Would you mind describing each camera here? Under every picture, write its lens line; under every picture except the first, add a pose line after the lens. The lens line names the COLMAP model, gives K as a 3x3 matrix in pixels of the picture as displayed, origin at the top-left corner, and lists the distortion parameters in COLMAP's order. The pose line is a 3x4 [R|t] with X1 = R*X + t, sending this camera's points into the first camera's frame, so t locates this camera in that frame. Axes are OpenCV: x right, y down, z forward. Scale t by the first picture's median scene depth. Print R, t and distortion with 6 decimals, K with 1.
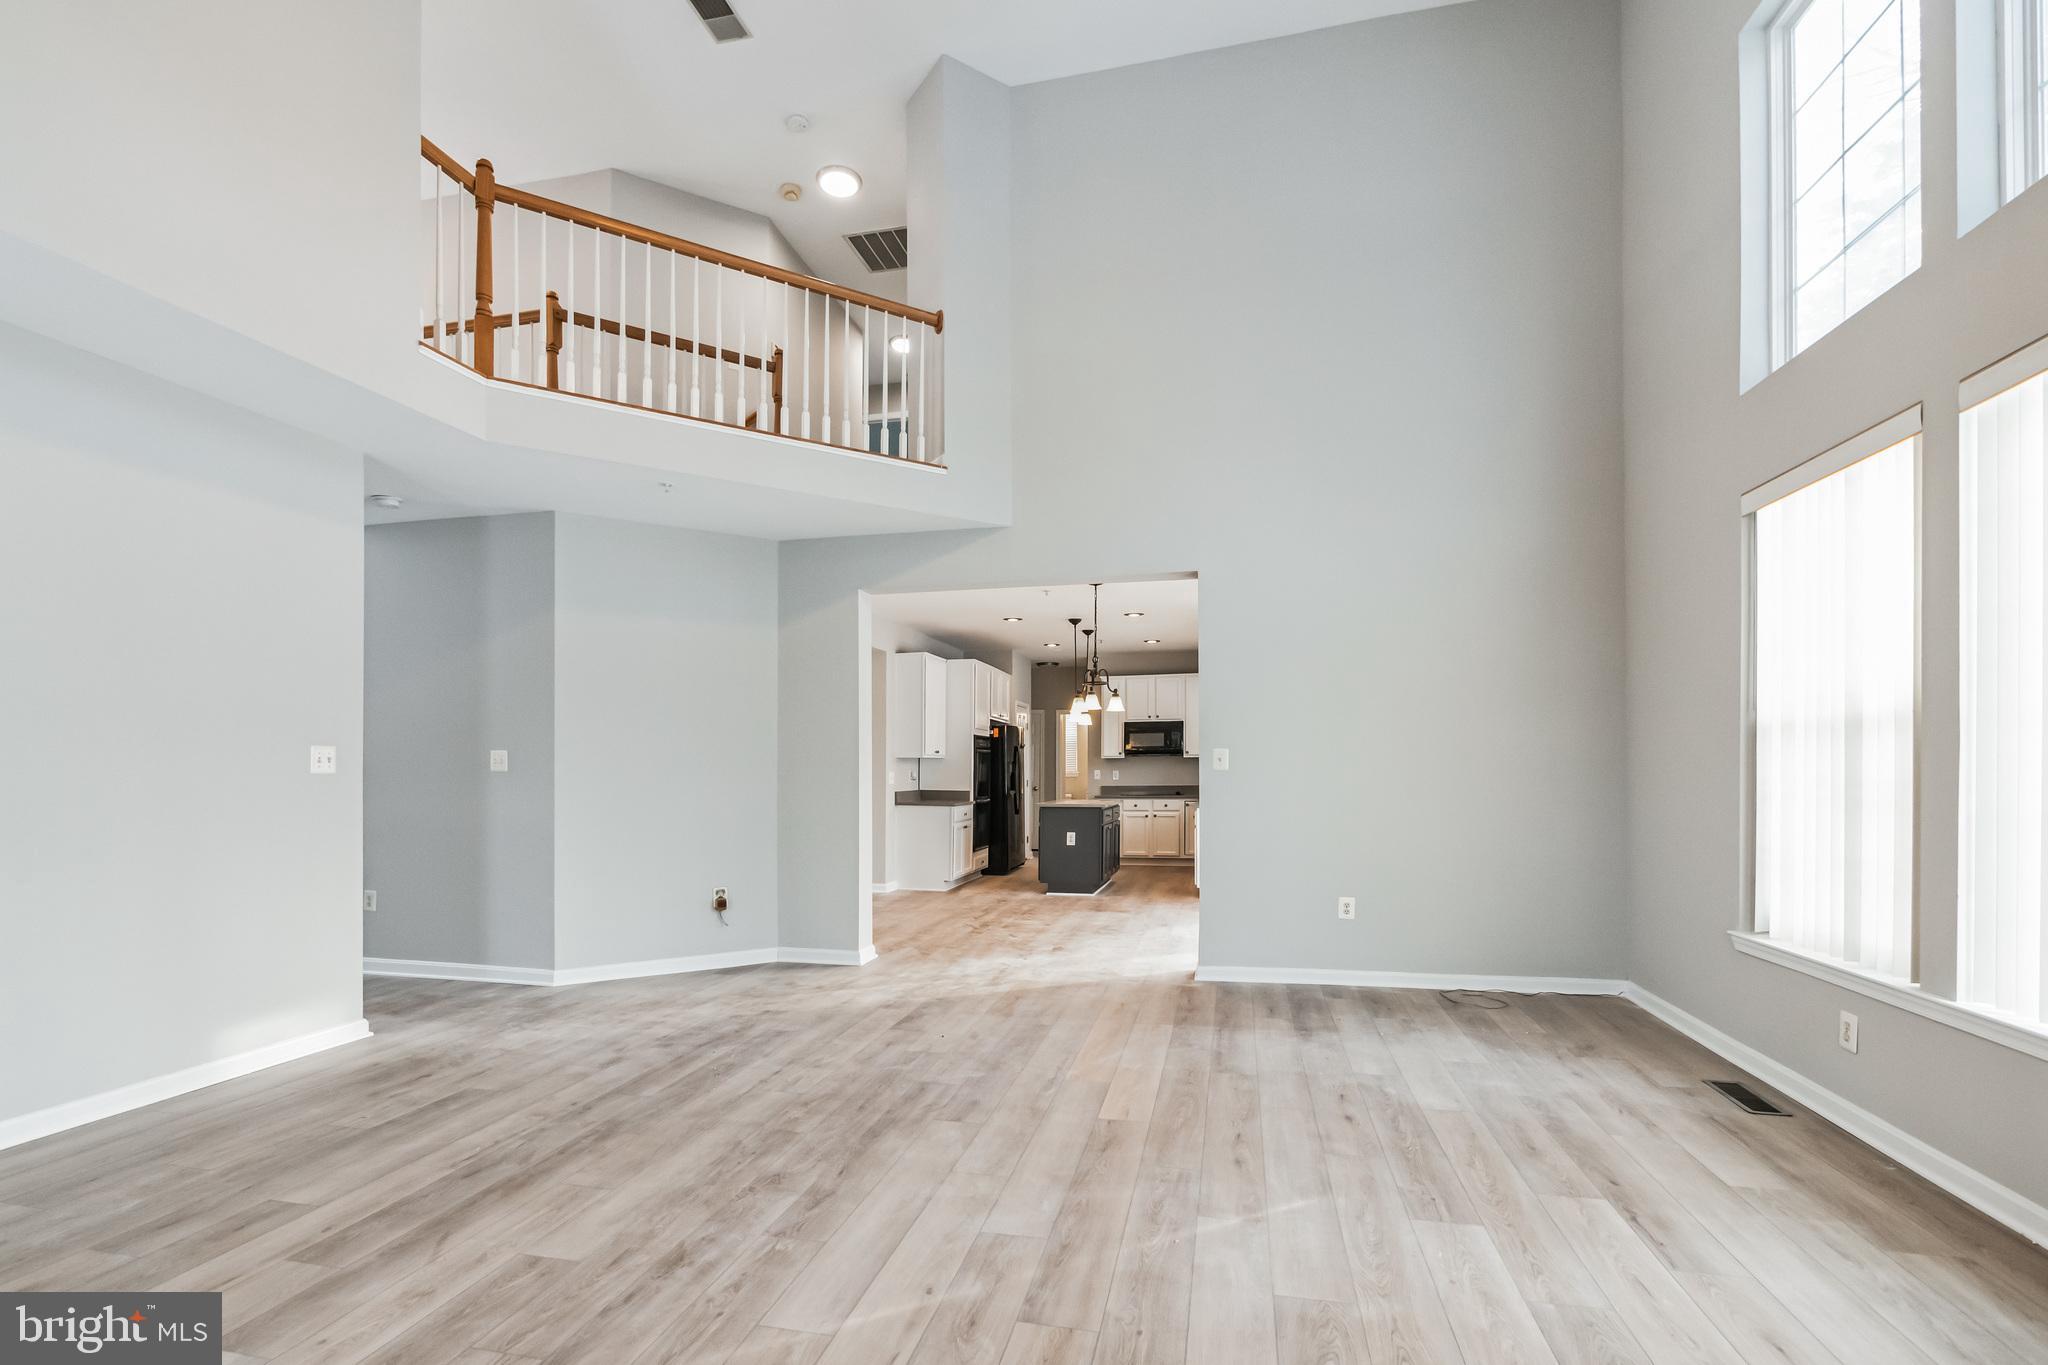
lens RADIAL K [[882.7, 0, 1015.7], [0, 882.7, 744.5], [0, 0, 1]] dist [-0.001356, 0.000432]
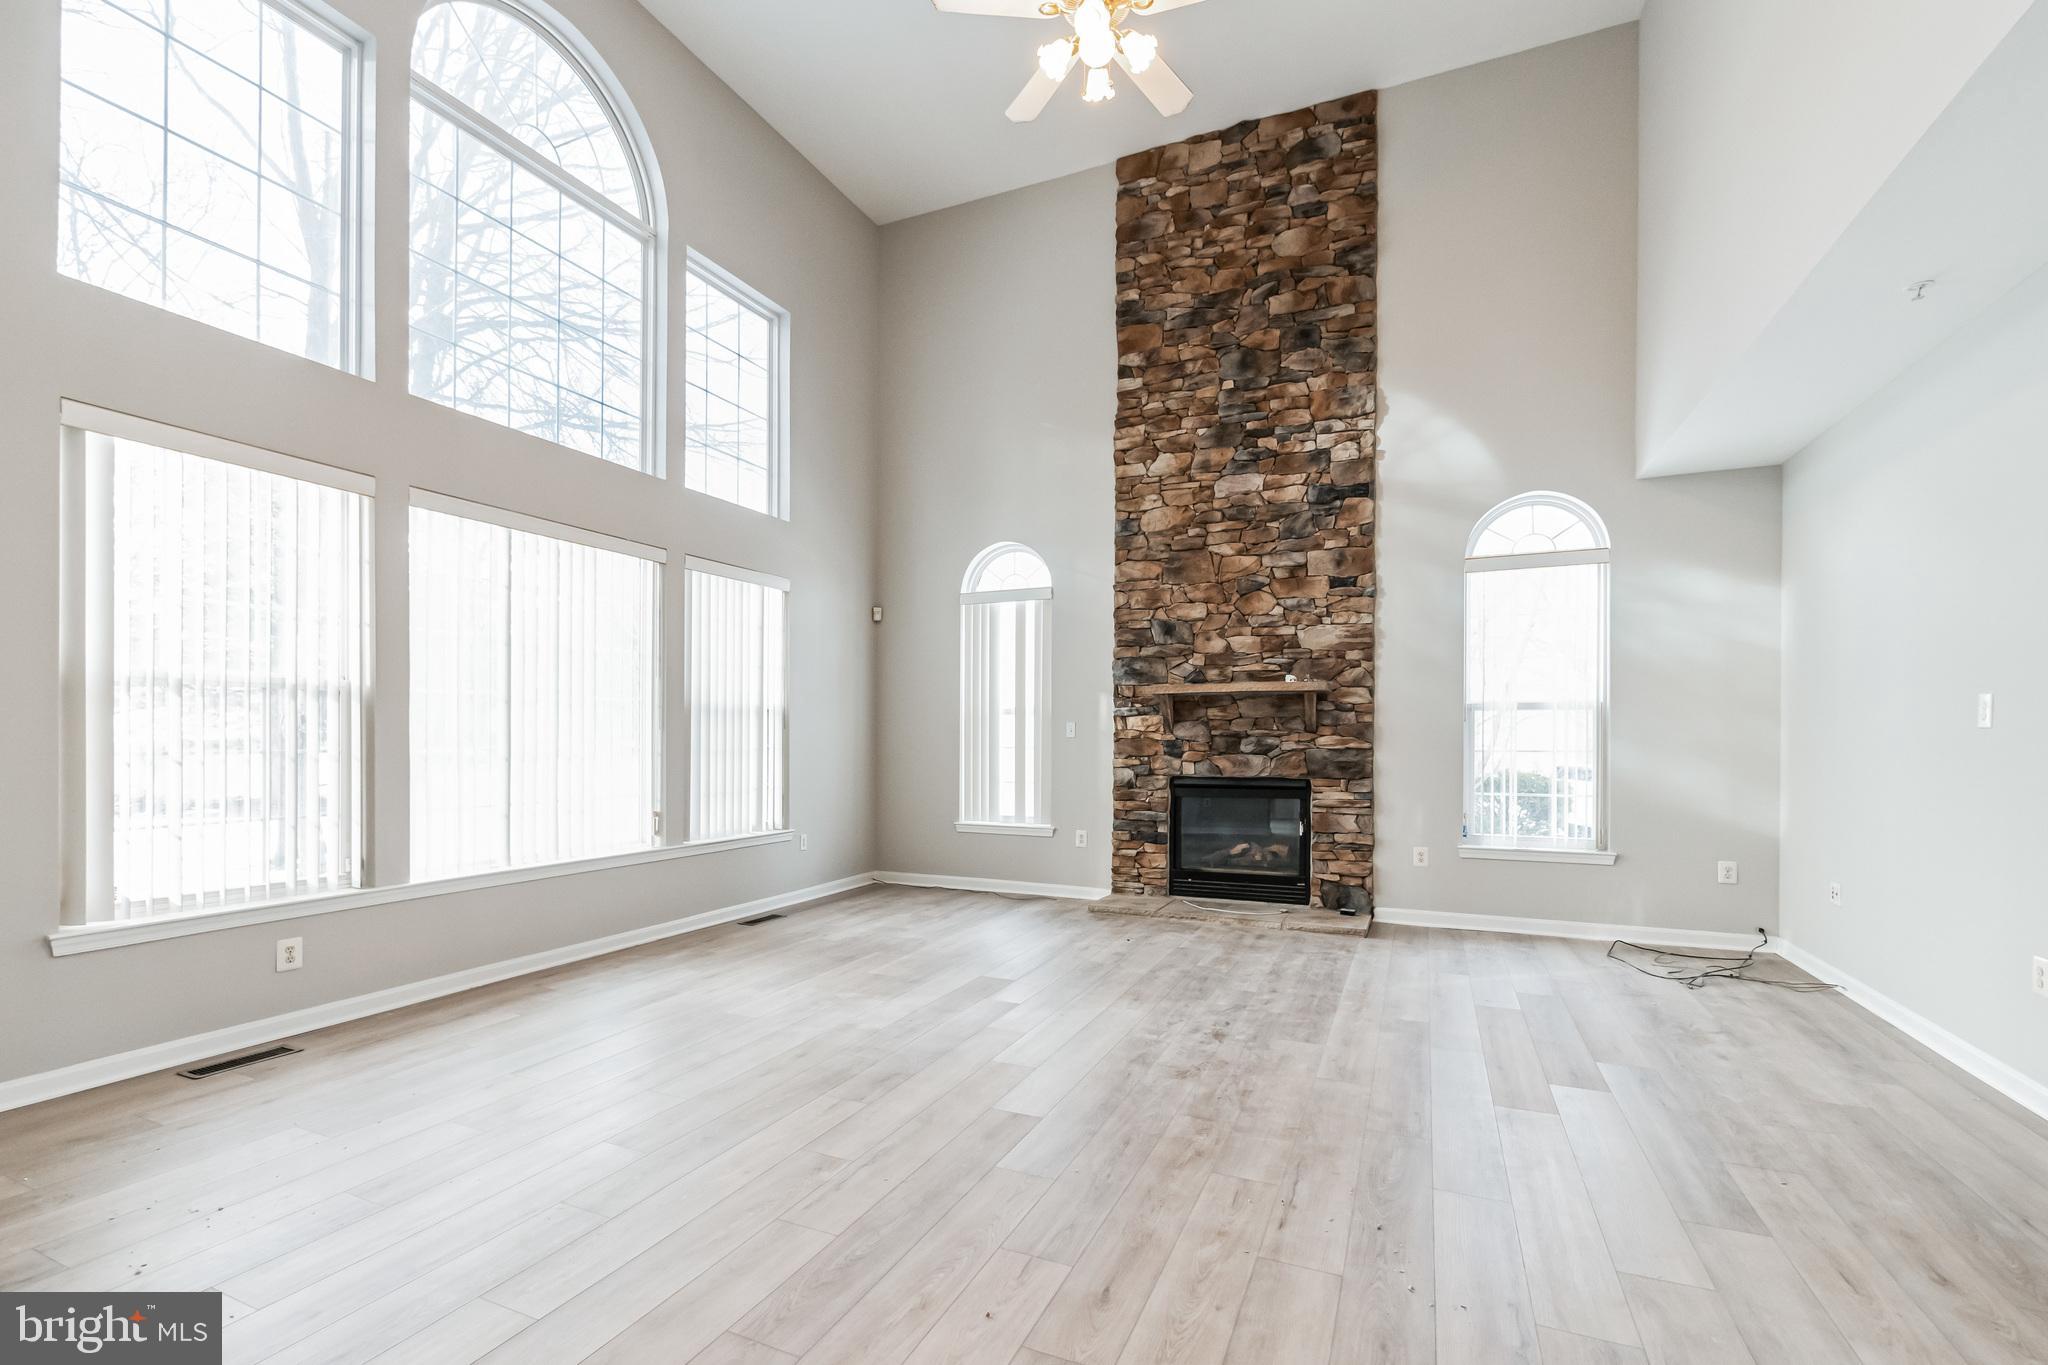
lens RADIAL K [[882.7, 0, 1012.1], [0, 882.7, 752.8], [0, 0, 1]] dist [-0.001356, 0.000432]
pose [[-0.979546, -0.000602, 0.201220, -0.081997], [-0.003870, 0.999867, -0.015849, 0.022721], [-0.201184, -0.016304, -0.979418, 0.637101]]
